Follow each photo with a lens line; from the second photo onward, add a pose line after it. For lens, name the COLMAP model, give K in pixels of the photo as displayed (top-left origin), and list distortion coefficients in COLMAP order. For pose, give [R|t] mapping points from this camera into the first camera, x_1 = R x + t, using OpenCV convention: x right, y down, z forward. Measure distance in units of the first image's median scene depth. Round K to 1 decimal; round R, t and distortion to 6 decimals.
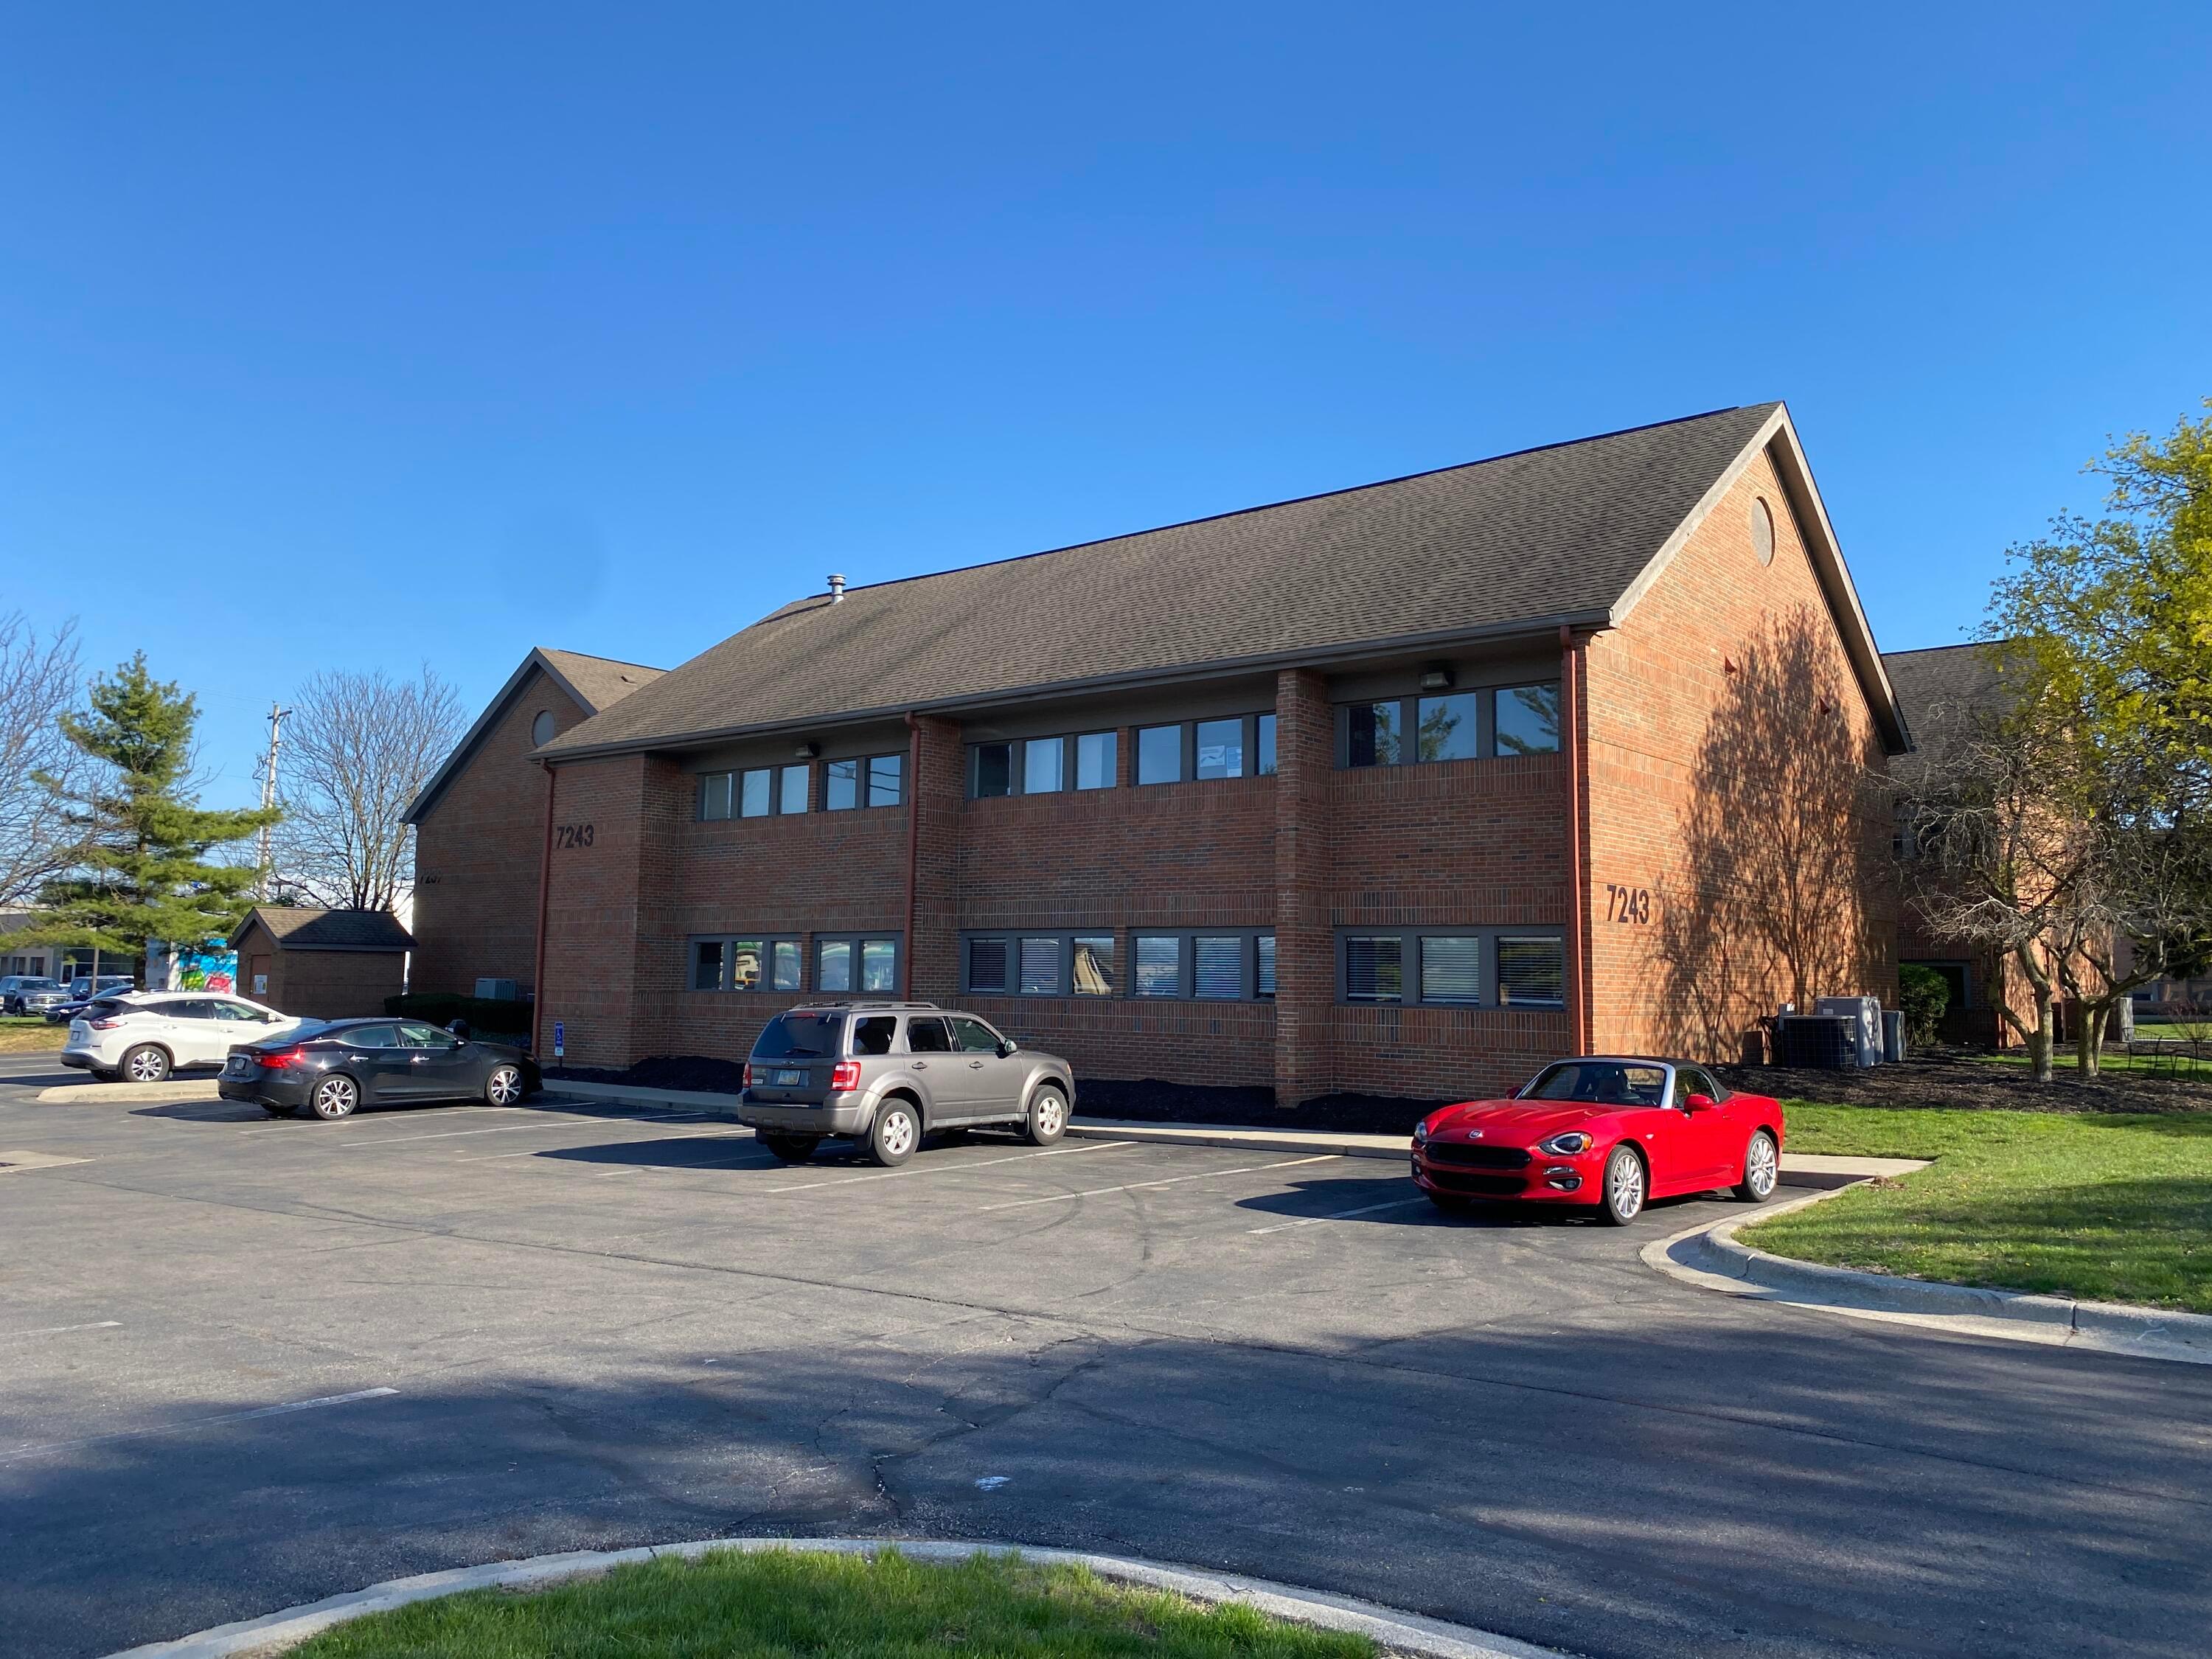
lens RADIAL K [[1704.1, 0, 1098.8], [0, 1704.1, 828.1], [0, 0, 1]] dist [0.103243, -0.230676]
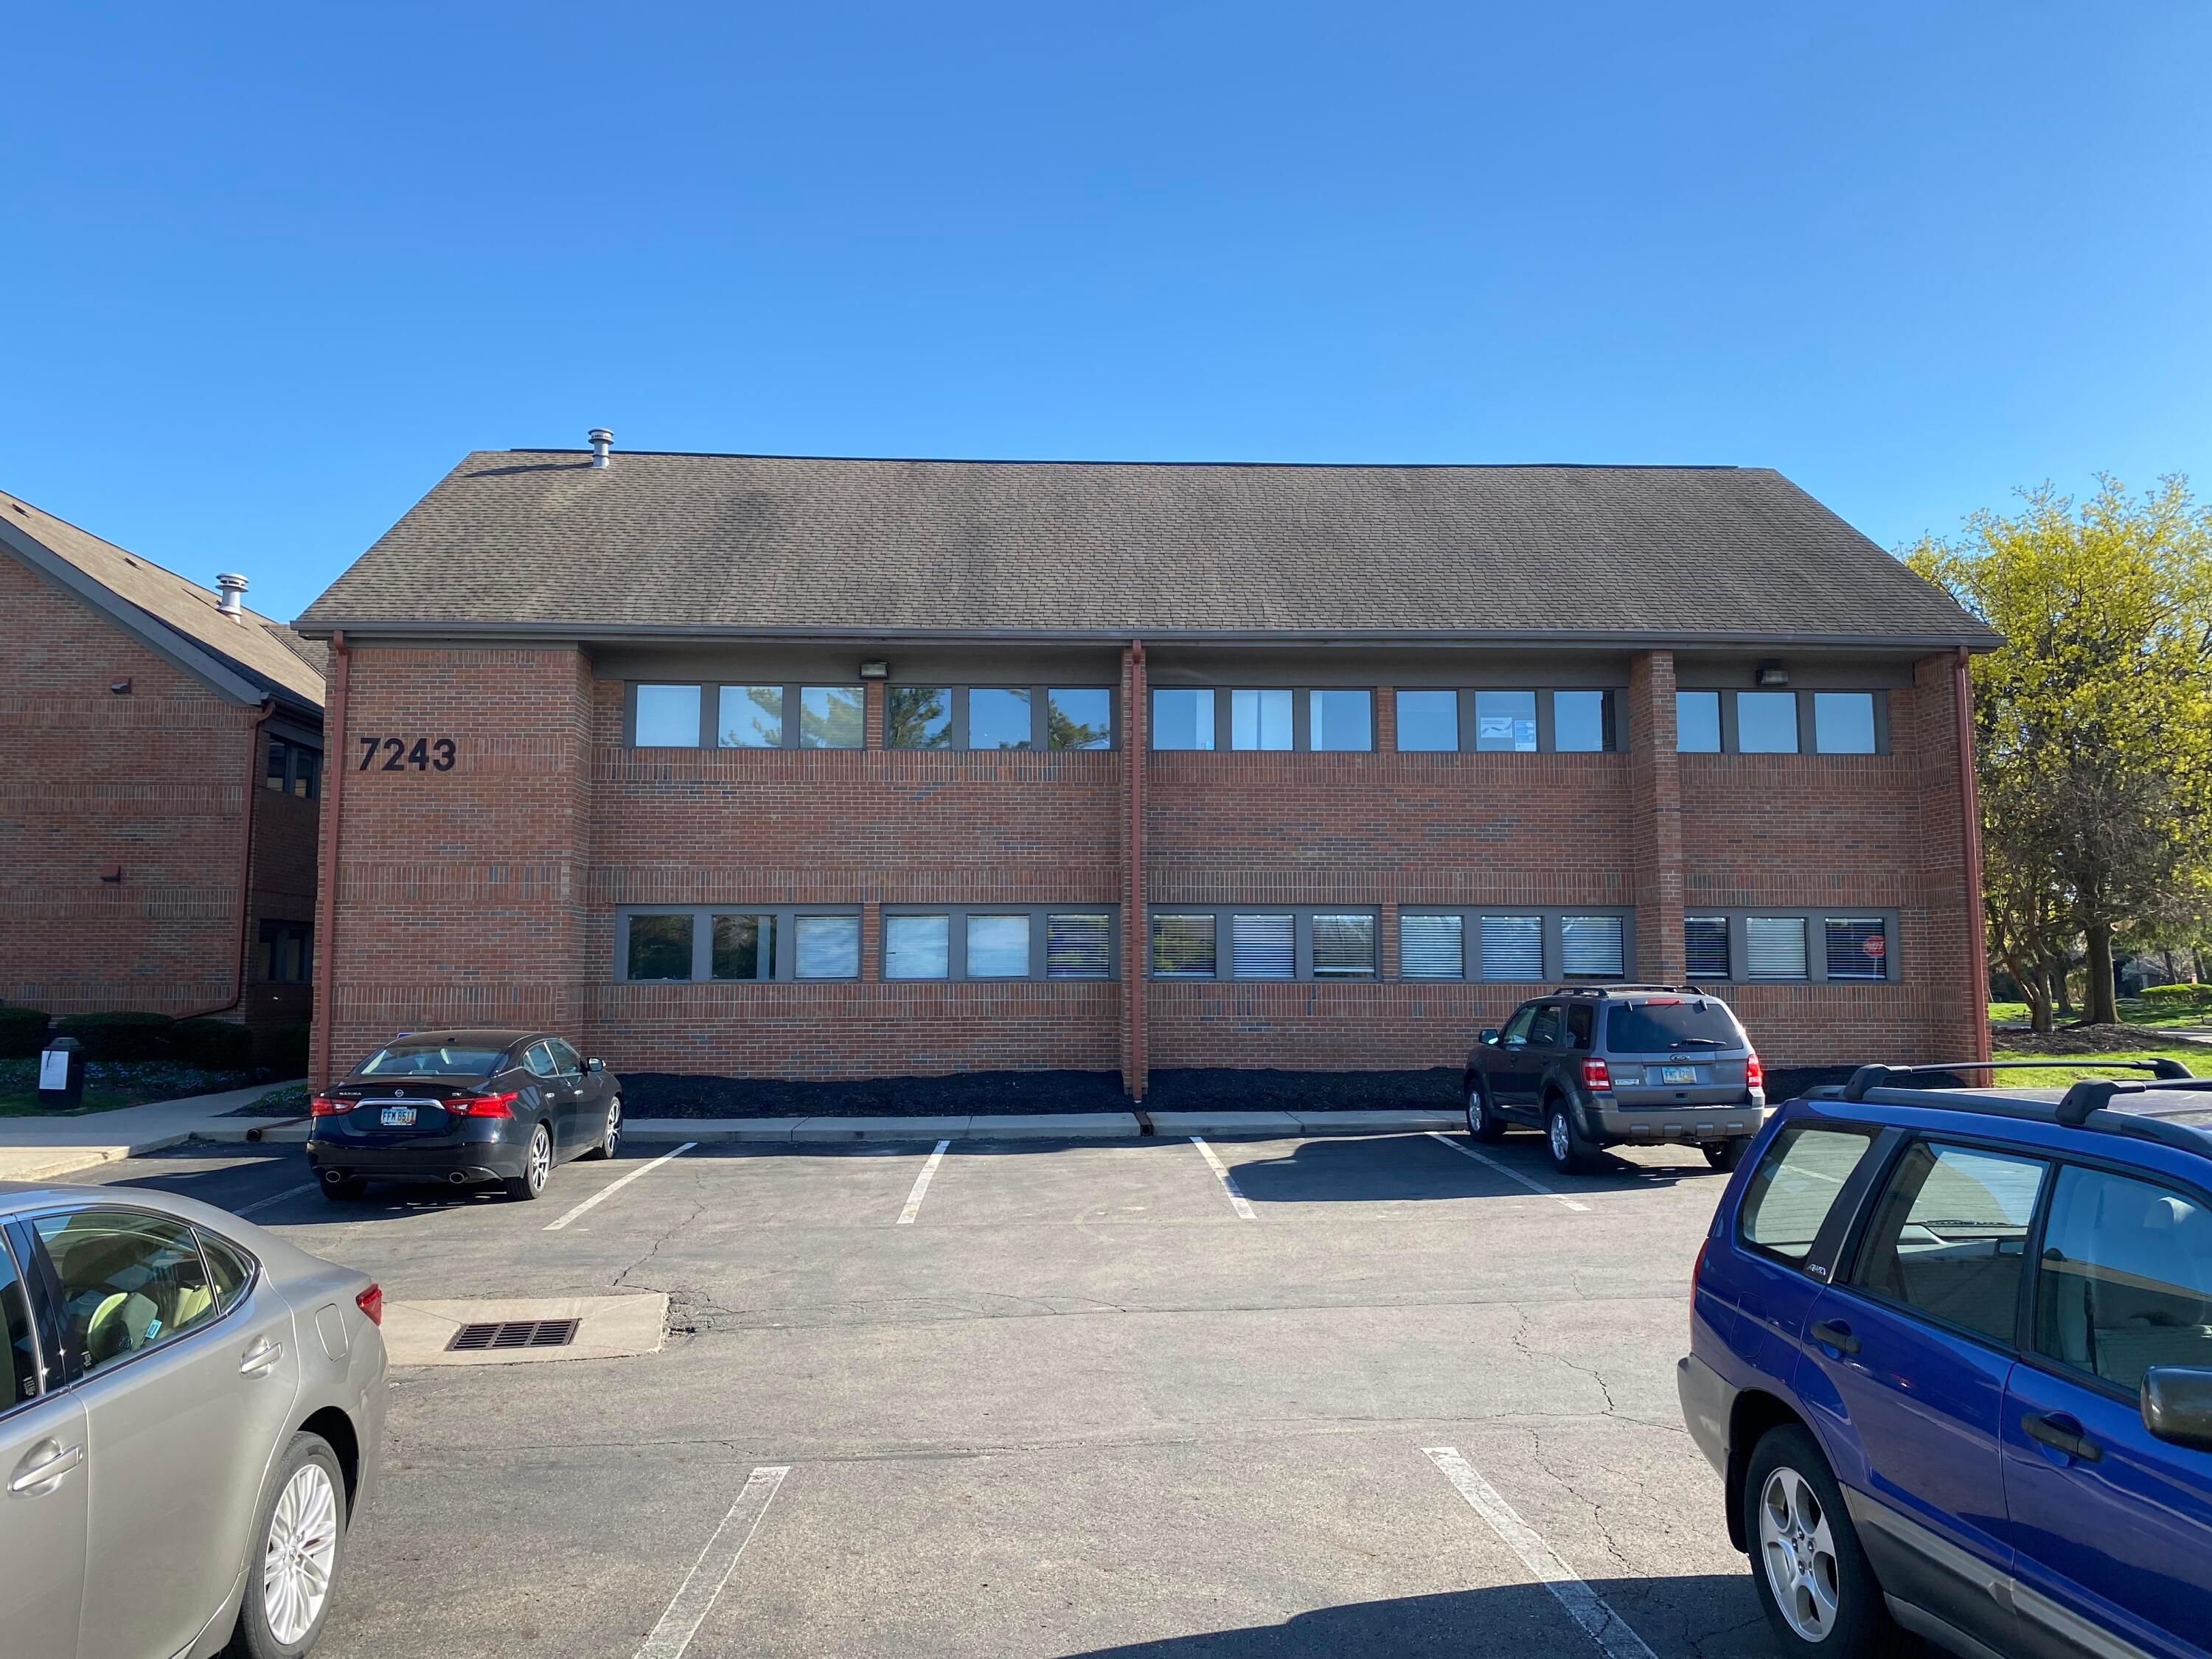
lens RADIAL K [[1701.9, 0, 1095.7], [0, 1701.9, 823.8], [0, 0, 1]] dist [0.095671, -0.197522]
pose [[0.734346, 0.046936, 0.677150, -0.765425], [-0.050685, 0.998613, -0.014252, 0.037926], [-0.676880, -0.023856, 0.735707, 0.451246]]
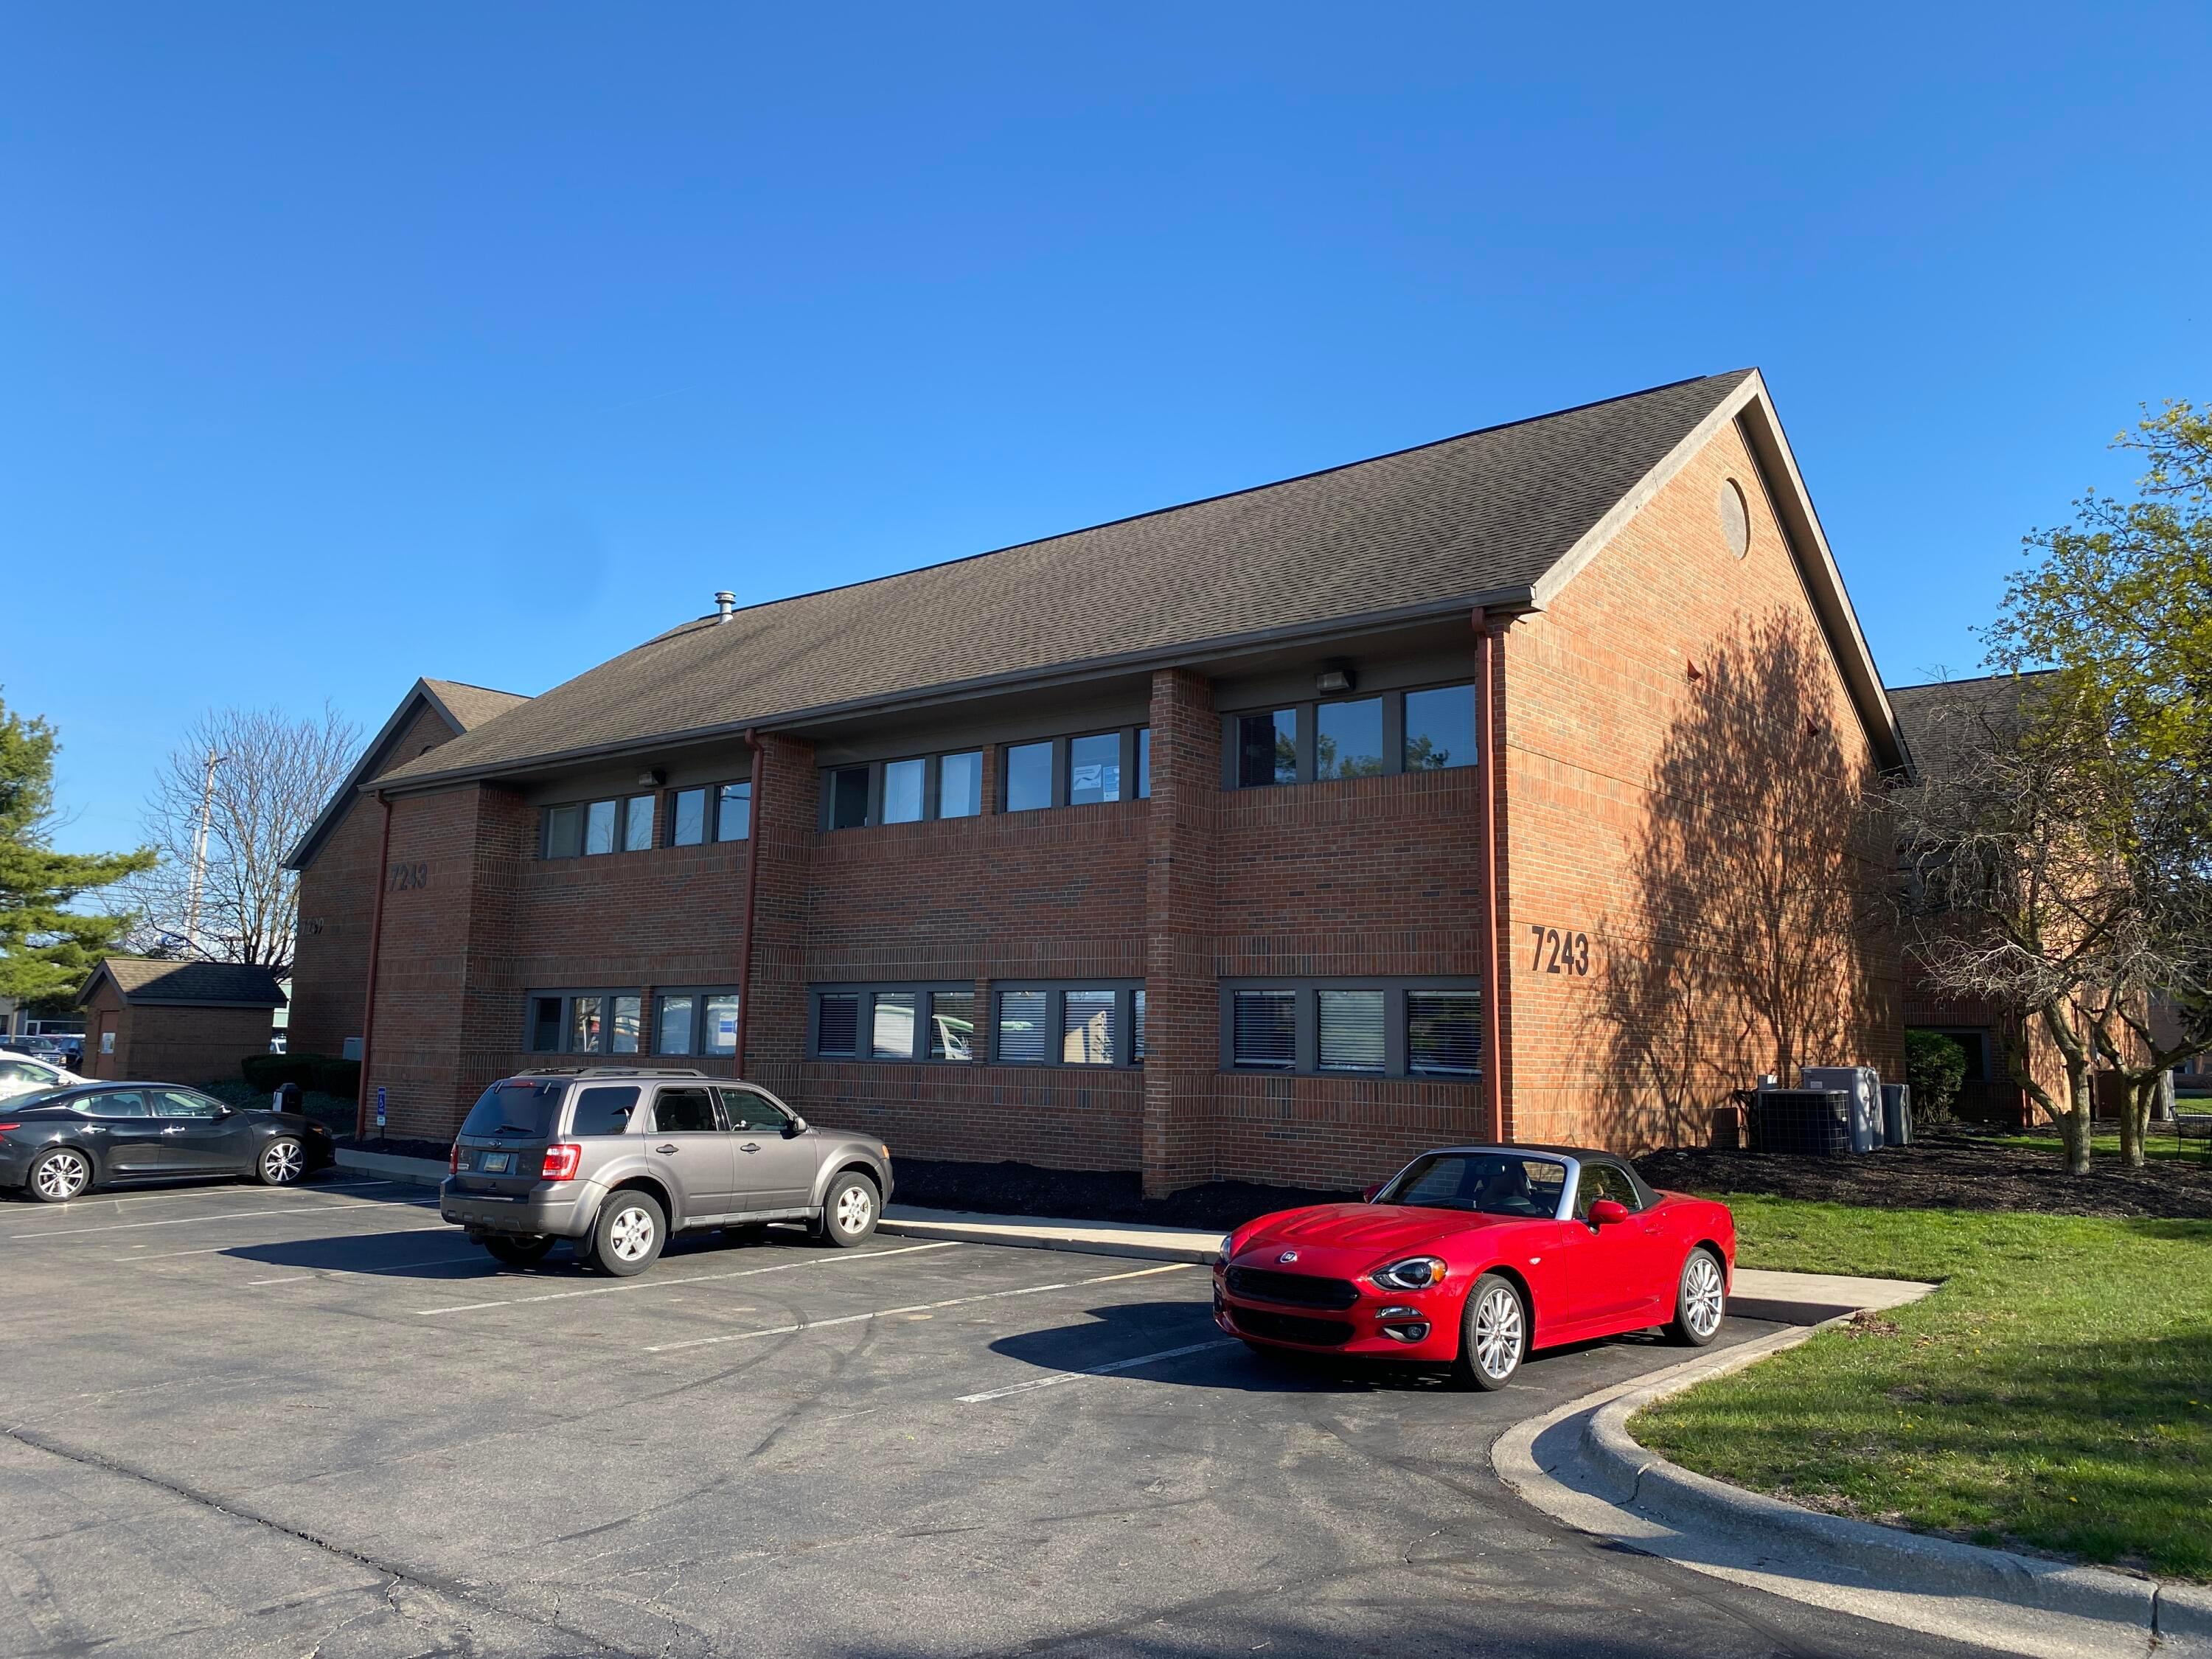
lens RADIAL K [[1701.9, 0, 1095.7], [0, 1701.9, 823.8], [0, 0, 1]] dist [0.095671, -0.197522]
pose [[0.999922, 0.003980, -0.011863, 0.083111], [-0.004451, 0.999191, -0.039970, 0.015101], [0.011694, 0.040020, 0.999130, 0.157522]]
